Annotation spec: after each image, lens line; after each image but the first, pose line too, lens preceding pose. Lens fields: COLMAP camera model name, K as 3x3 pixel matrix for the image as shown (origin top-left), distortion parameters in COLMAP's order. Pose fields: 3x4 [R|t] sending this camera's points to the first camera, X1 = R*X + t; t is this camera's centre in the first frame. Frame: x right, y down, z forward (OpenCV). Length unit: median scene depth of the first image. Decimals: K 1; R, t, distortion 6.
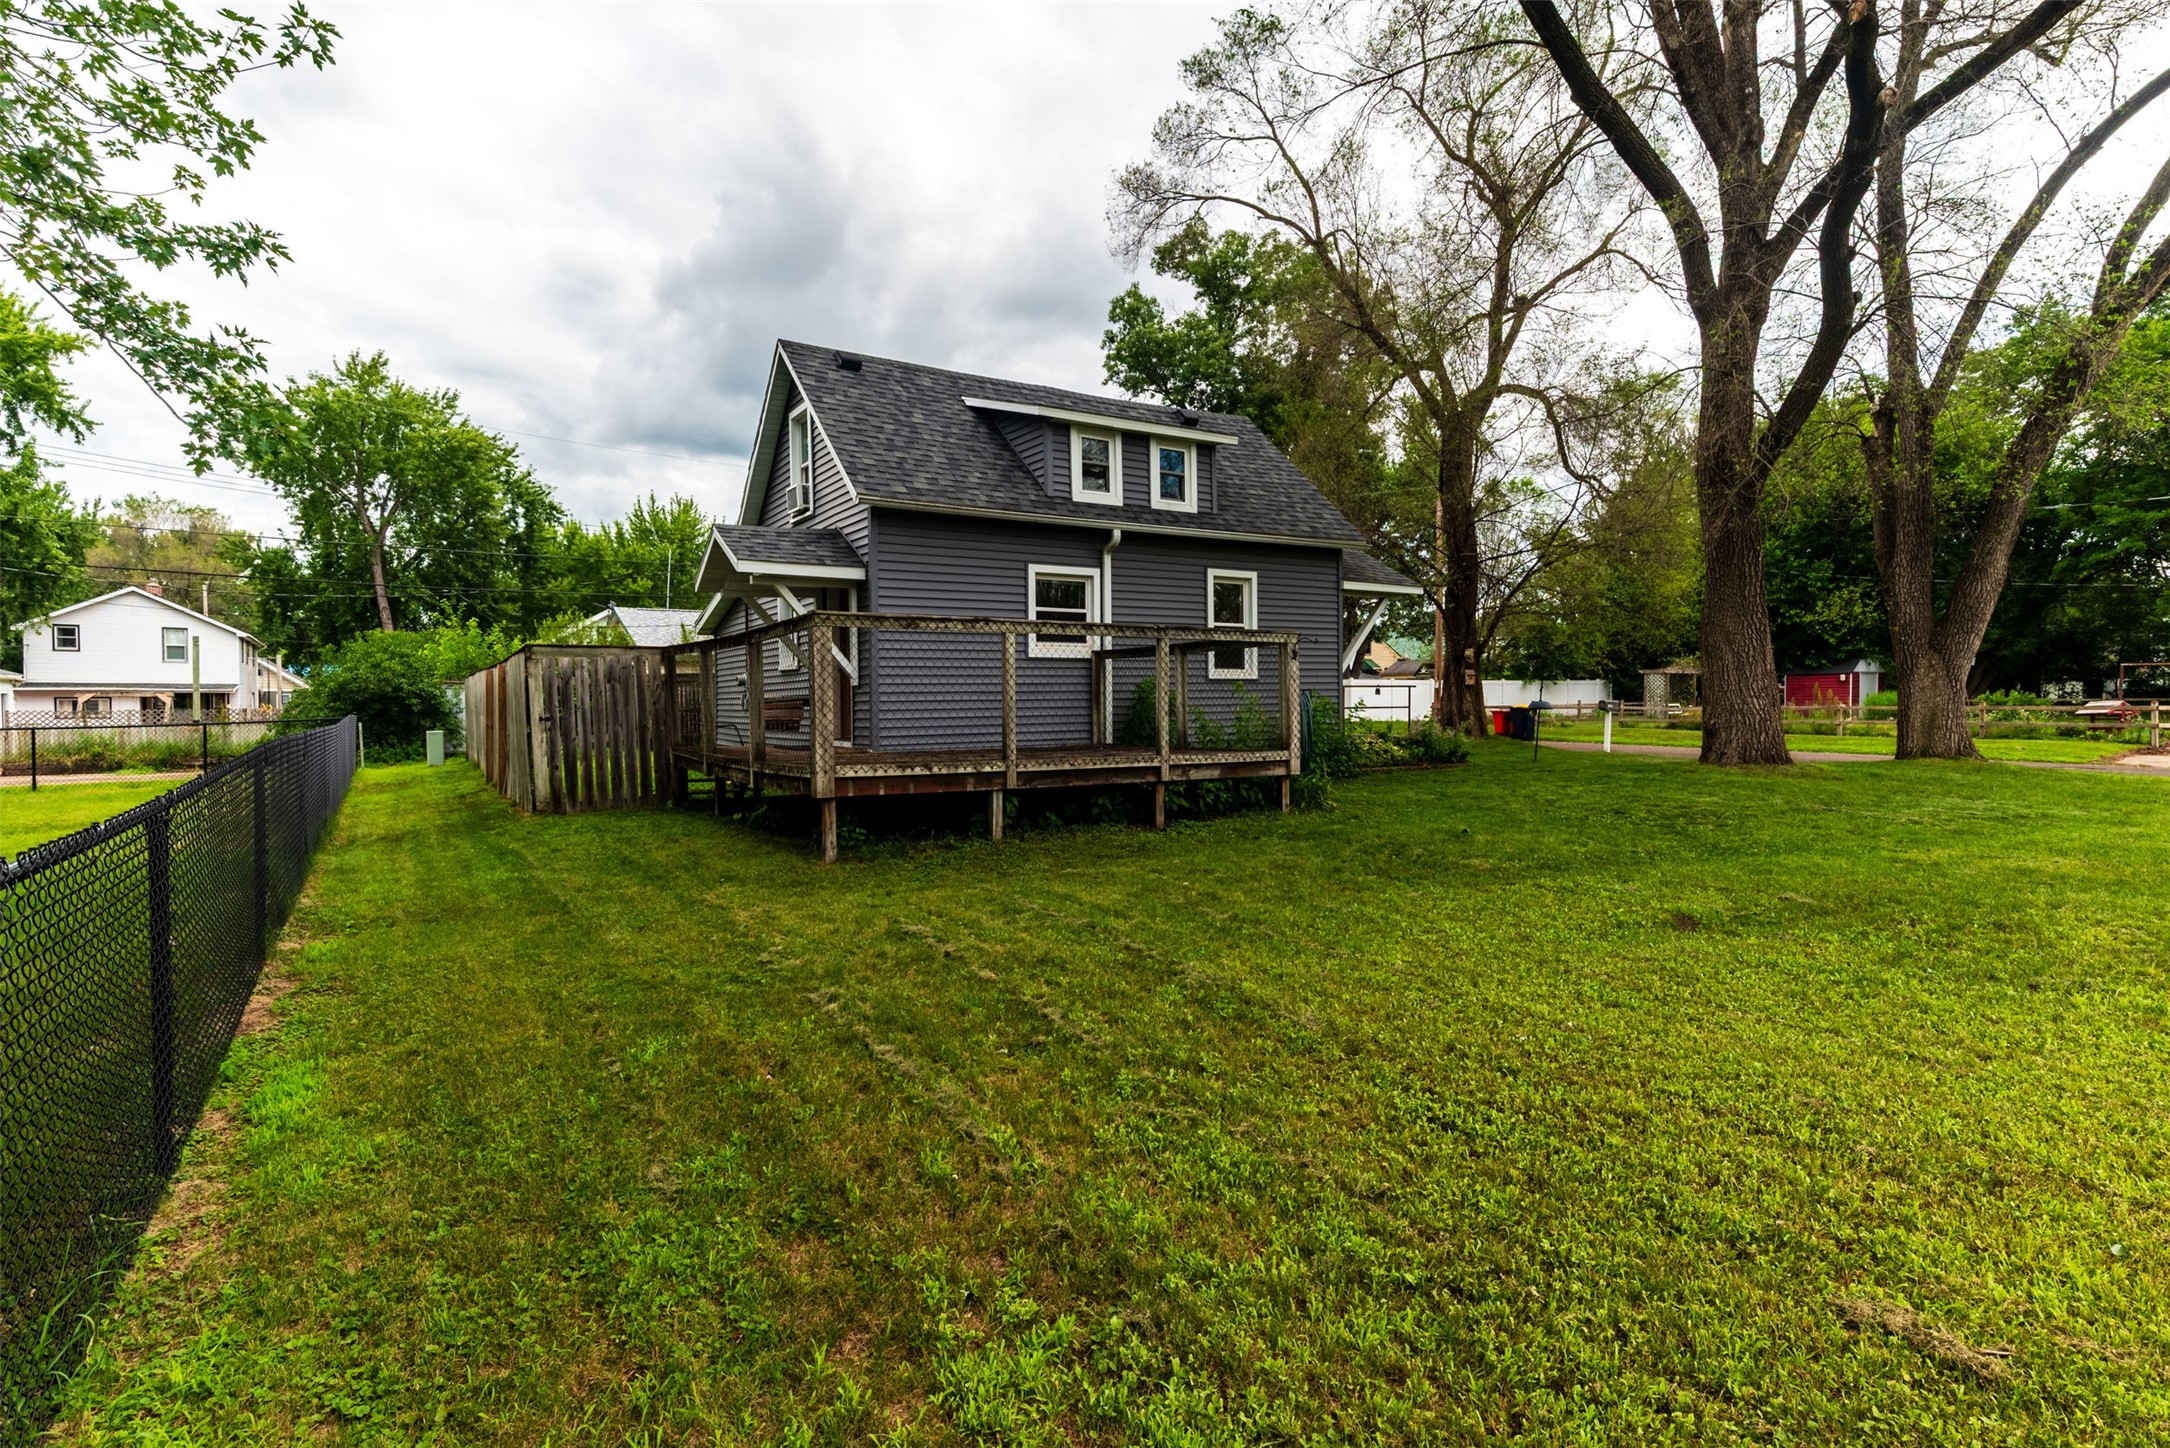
lens RADIAL K [[1088.5, 0, 1085.0], [0, 1088.5, 724.0], [0, 0, 1]] dist [0.018036, -0.000075]
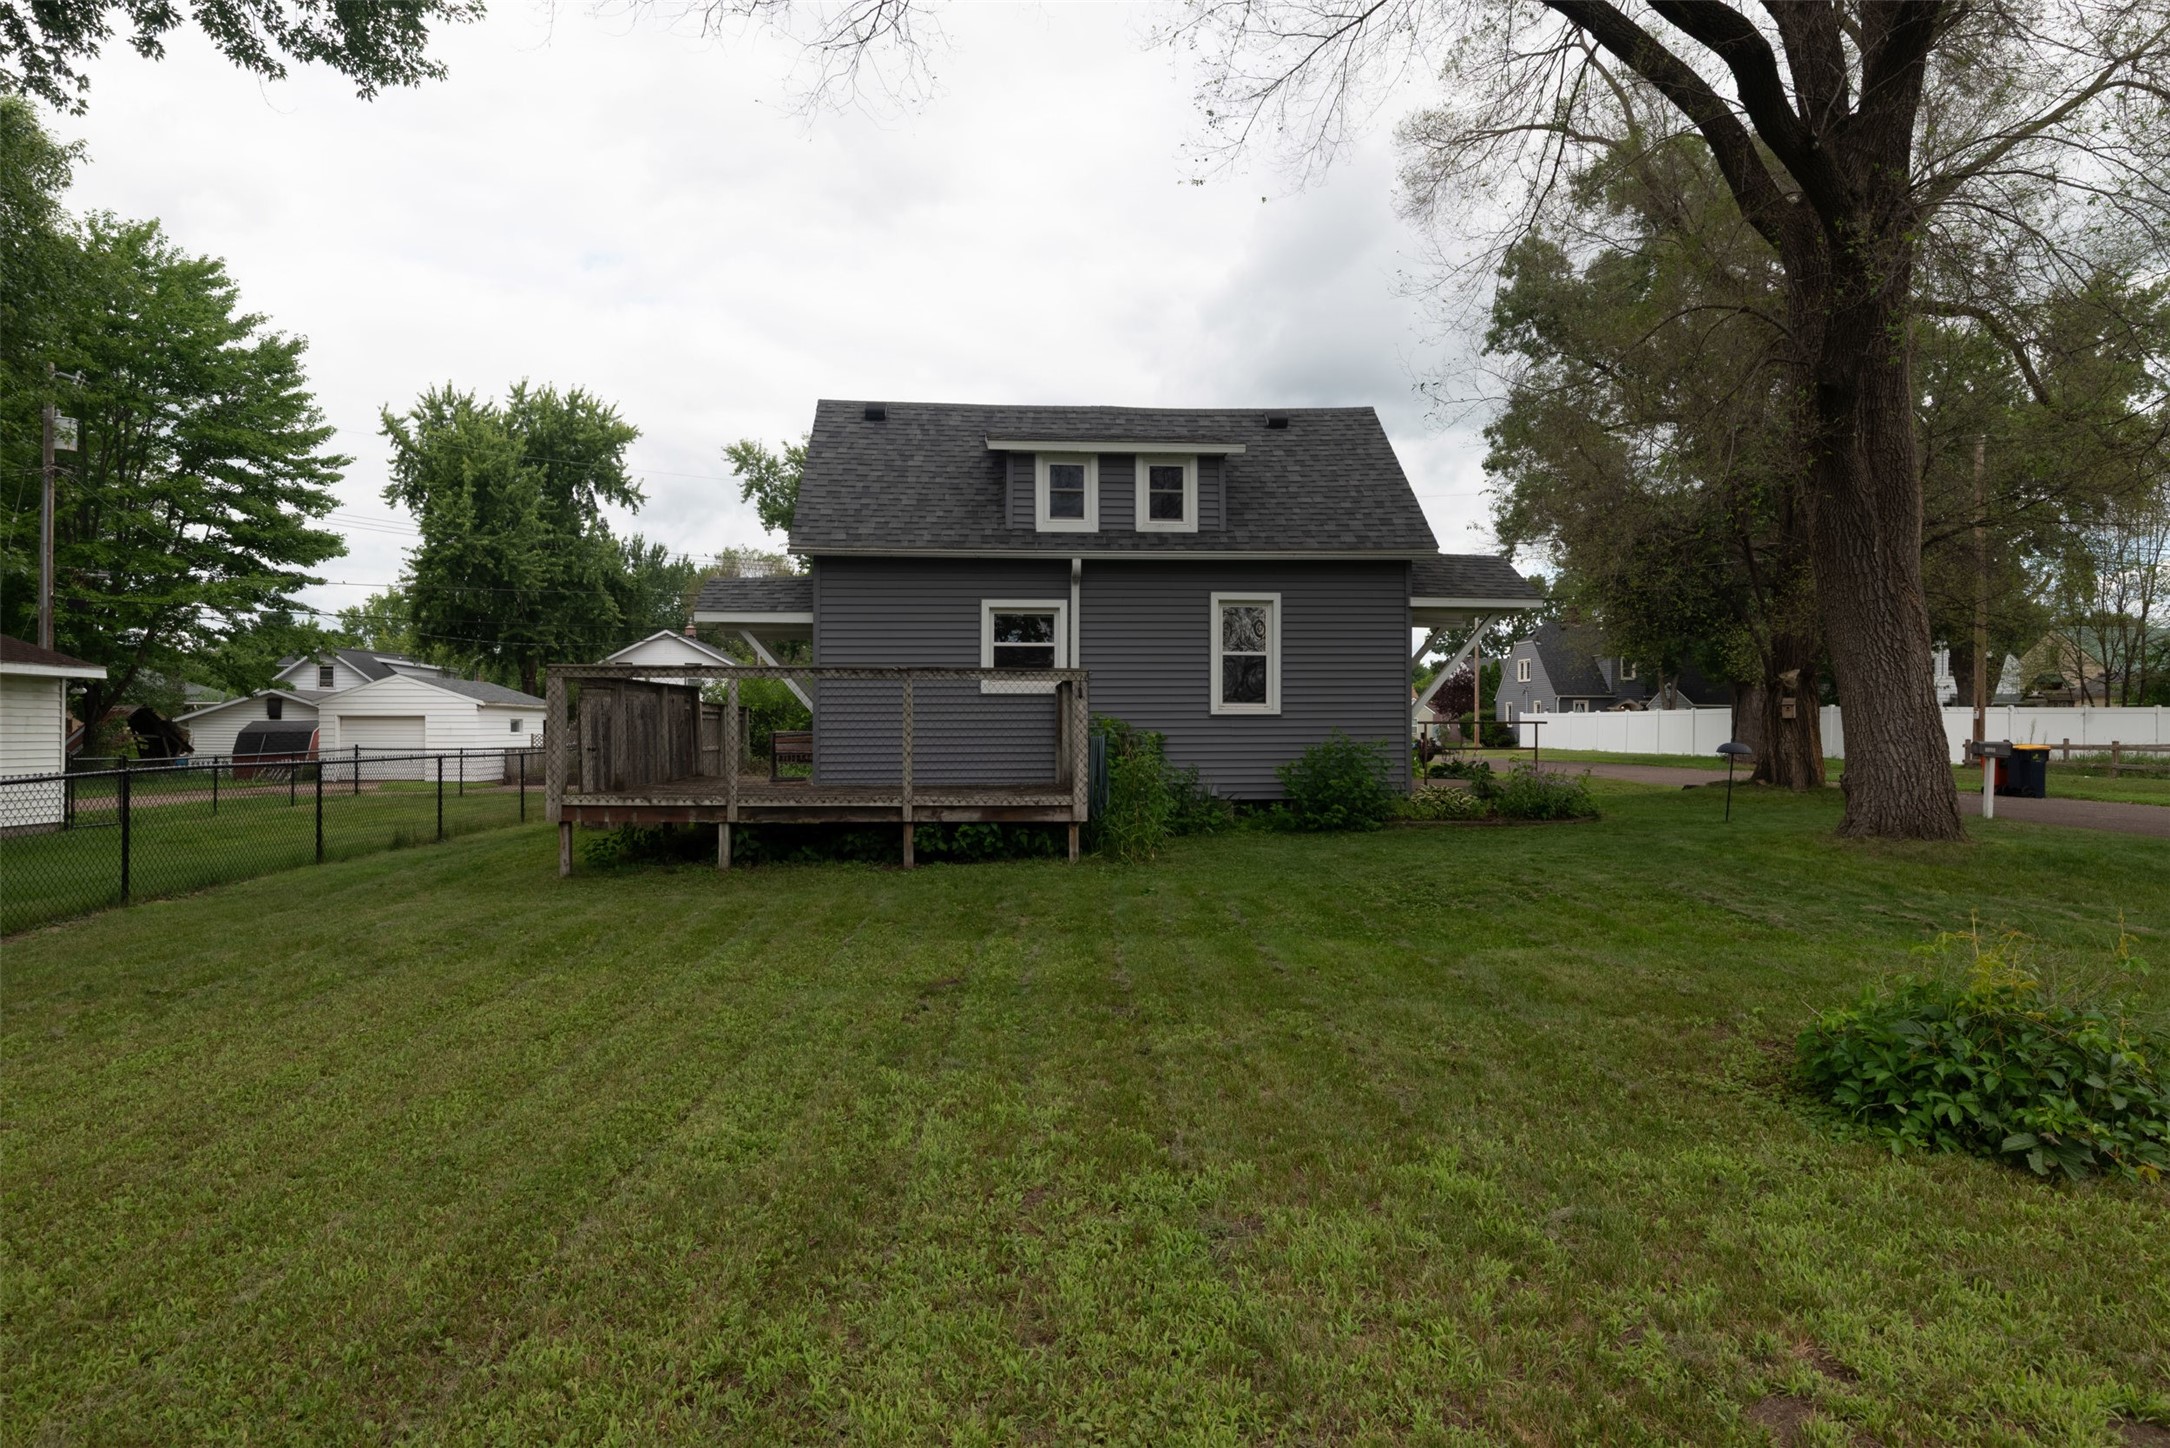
lens RADIAL K [[1253.1, 0, 1085.0], [0, 1253.1, 724.0], [0, 0, 1]] dist [0.000246, -0.001583]
pose [[0.886742, 0.004413, -0.462243, 0.527549], [-0.015378, 0.999683, -0.019957, -0.011766], [0.462009, 0.024805, 0.886528, 0.033826]]
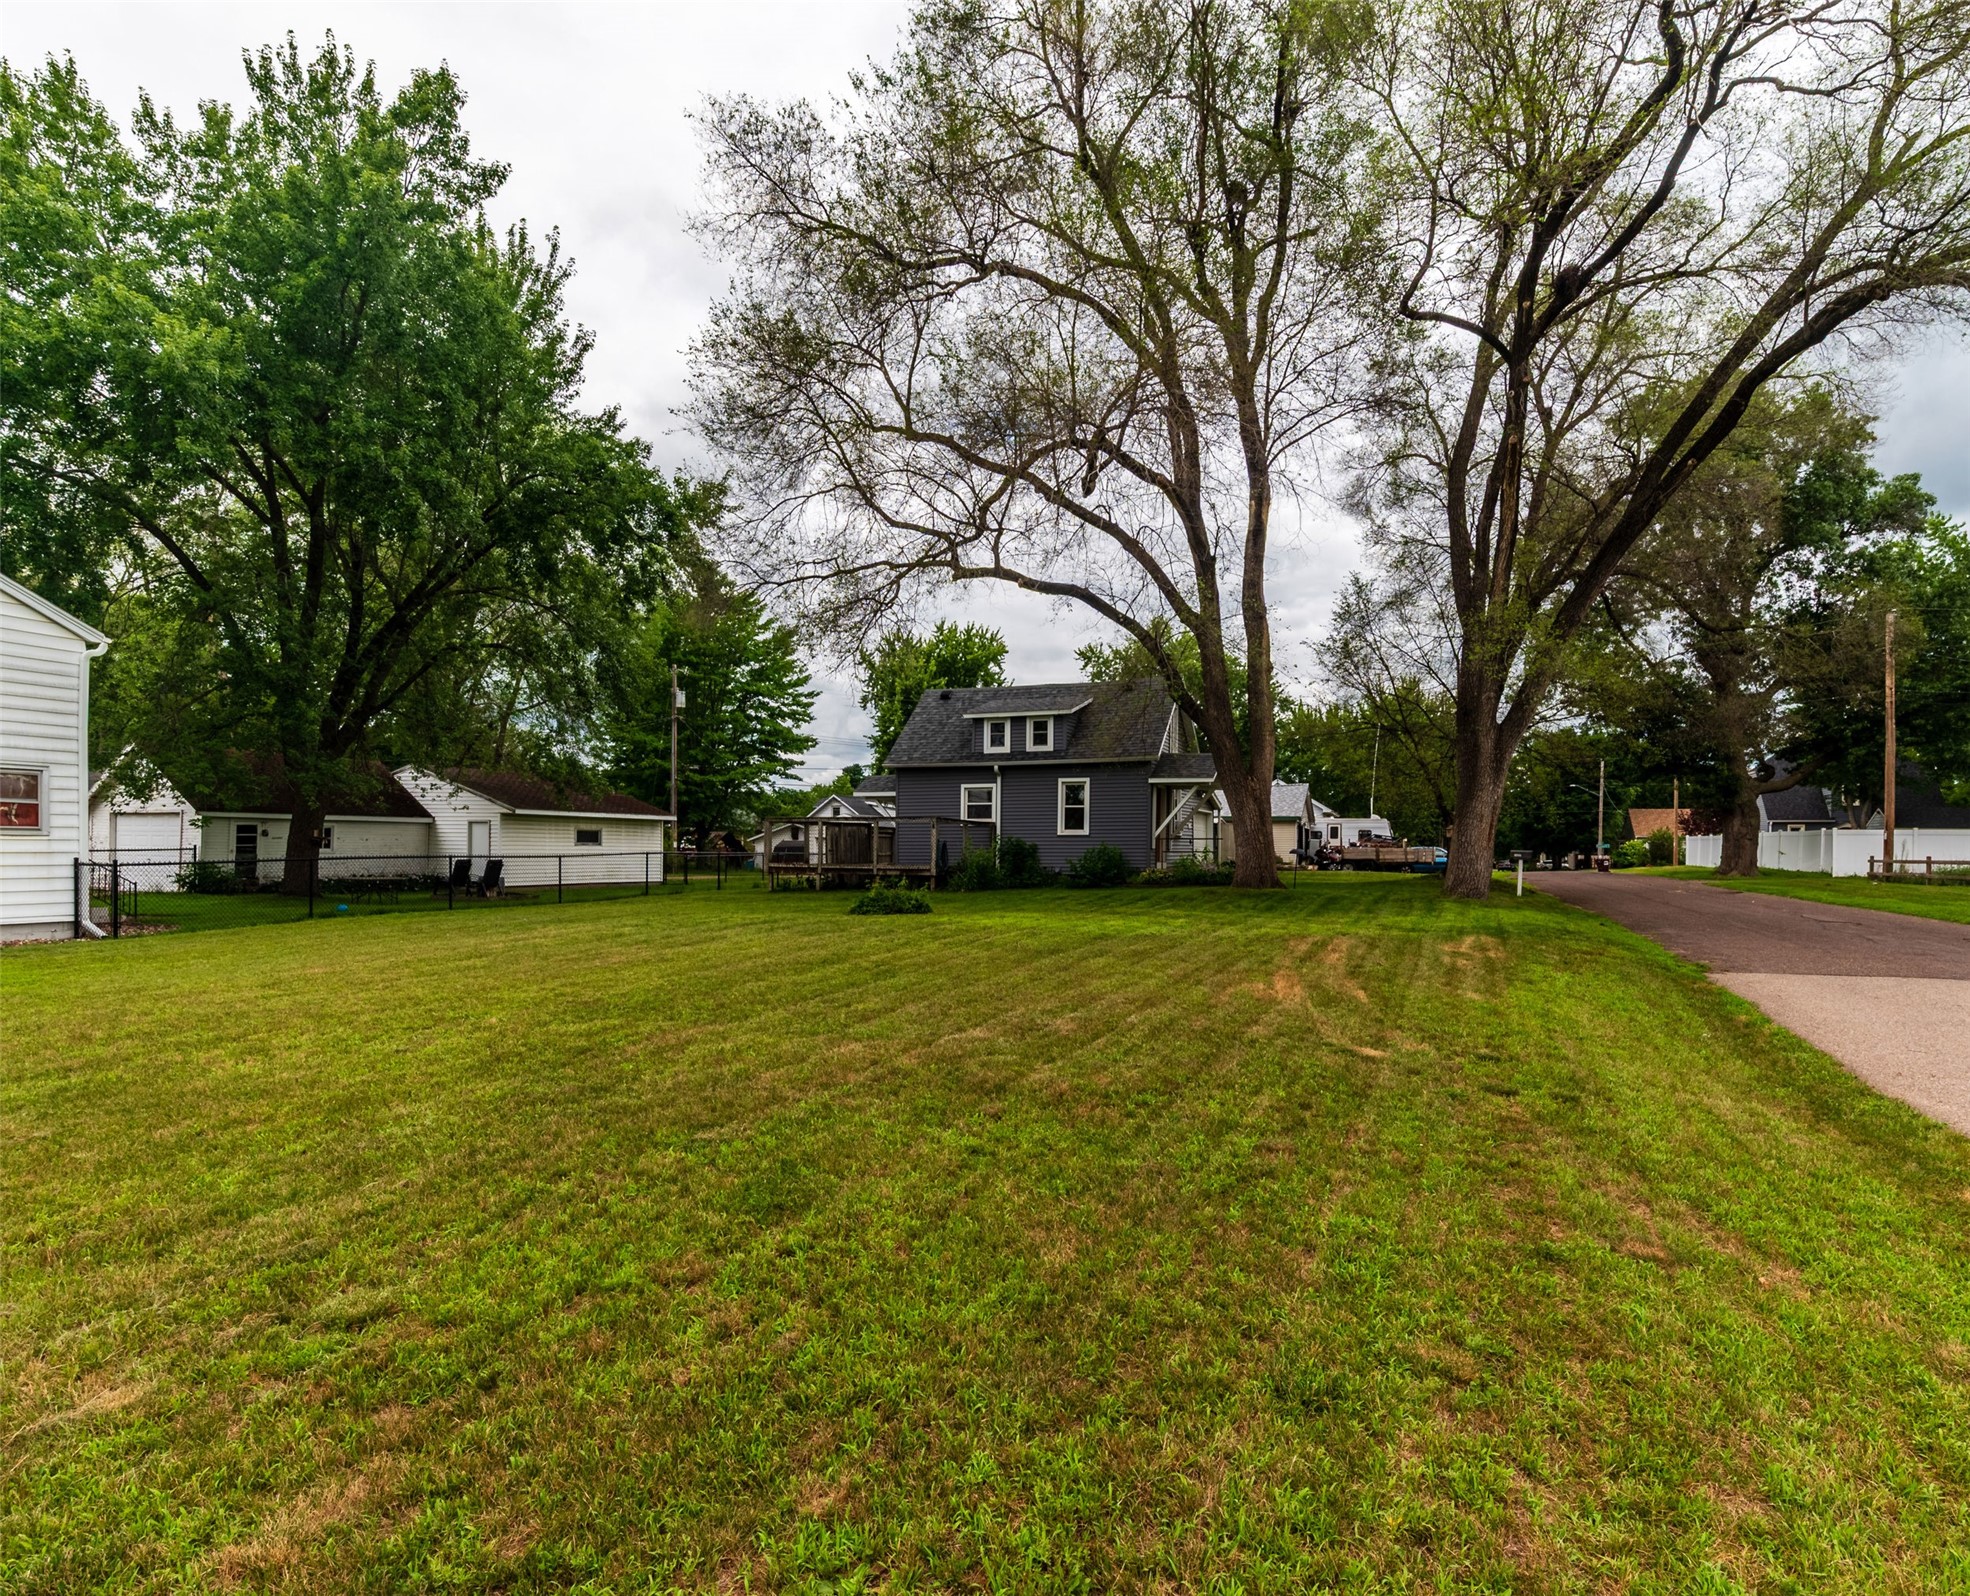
lens RADIAL K [[1112.4, 0, 1034.4], [0, 1112.4, 868.5], [0, 0, 1]] dist [0.000056, 0.000131]
pose [[0.615309, 0.022226, -0.787973, 1.751048], [-0.026347, 0.999624, 0.007623, 0.005086], [0.787846, 0.016070, 0.615663, -0.275433]]
